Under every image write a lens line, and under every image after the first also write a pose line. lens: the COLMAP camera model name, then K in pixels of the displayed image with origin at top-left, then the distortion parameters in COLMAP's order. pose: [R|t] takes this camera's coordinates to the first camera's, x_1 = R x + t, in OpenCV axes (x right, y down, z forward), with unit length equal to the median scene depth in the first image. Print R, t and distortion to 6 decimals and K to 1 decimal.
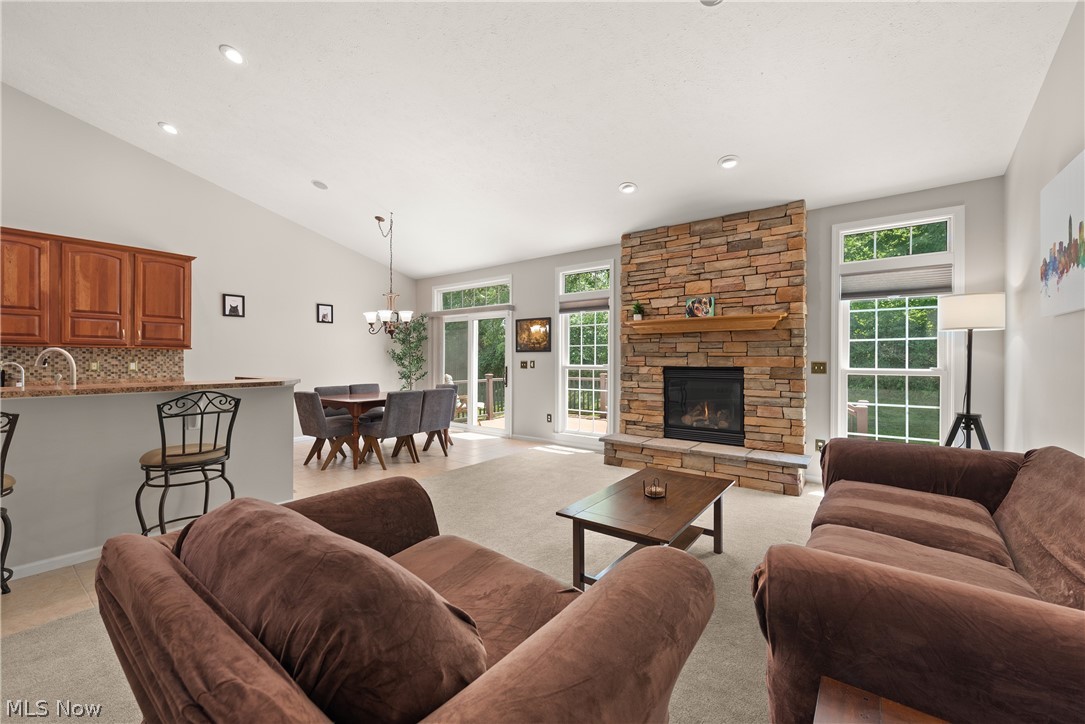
lens RADIAL K [[431.1, 0, 541.0], [0, 431.1, 359.1], [0, 0, 1]] dist [0.003390, -0.001650]
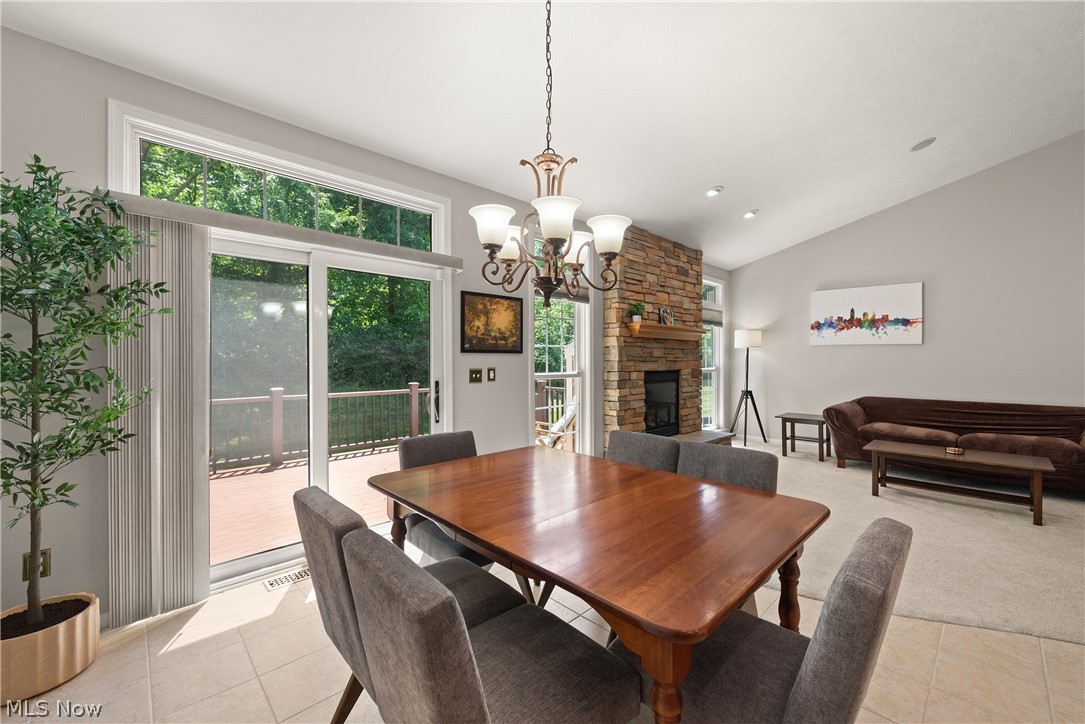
lens RADIAL K [[431.1, 0, 533.5], [0, 431.1, 359.8], [0, 0, 1]] dist [0.003390, -0.001650]
pose [[0.167622, -0.001759, 0.985850, -0.775349], [0.000152, 0.999998, 0.001759, -0.011278], [-0.985851, -0.000145, 0.167622, 1.140541]]
